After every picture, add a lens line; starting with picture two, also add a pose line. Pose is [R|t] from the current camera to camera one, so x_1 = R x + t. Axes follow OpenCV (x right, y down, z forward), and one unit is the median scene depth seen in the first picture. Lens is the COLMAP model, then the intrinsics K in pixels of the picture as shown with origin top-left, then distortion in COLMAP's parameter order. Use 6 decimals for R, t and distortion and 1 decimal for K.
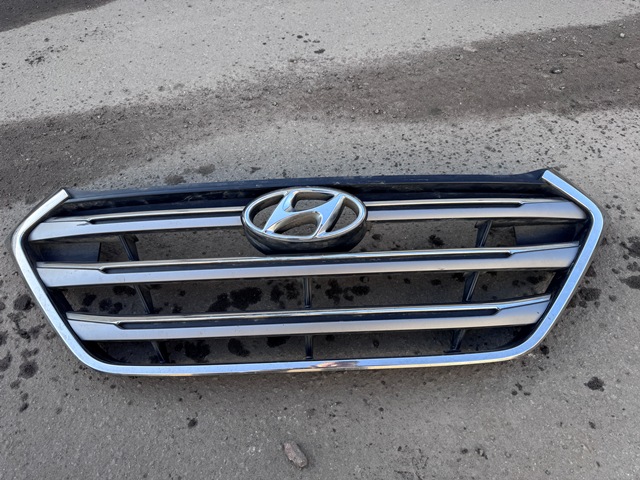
lens RADIAL K [[449.5, 0, 307.0], [0, 449.5, 238.1], [0, 0, 1]] dist [0.009279, -0.020689]
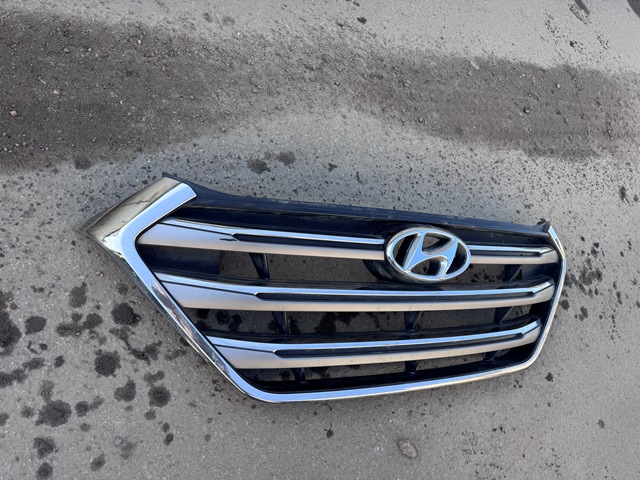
lens RADIAL K [[454.3, 0, 299.8], [0, 454.3, 240.7], [0, 0, 1]] dist [0.039442, -0.076980]
pose [[0.860223, 0.077355, 0.504017, -0.731539], [-0.218709, 0.948863, 0.227650, -0.230821], [-0.460634, -0.306063, 0.833152, 0.174156]]
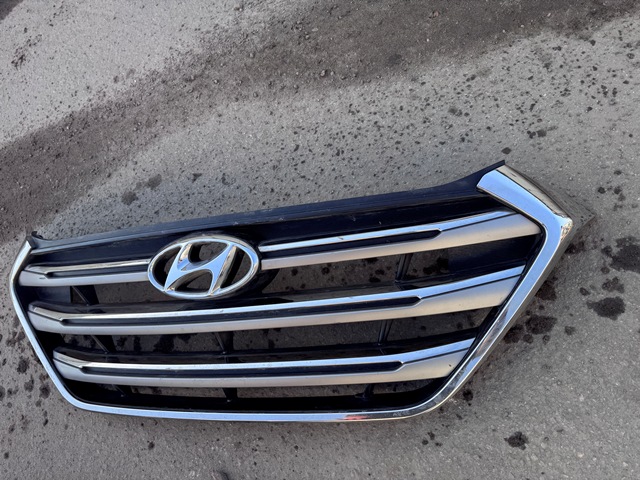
lens RADIAL K [[448.7, 0, 310.9], [0, 448.7, 242.0], [0, 0, 1]] dist [-0.003585, -0.007154]
pose [[0.947364, -0.078324, -0.310429, 0.436077], [0.178908, 0.933608, 0.310431, -0.302290], [0.265505, -0.349629, 0.898480, 0.181447]]
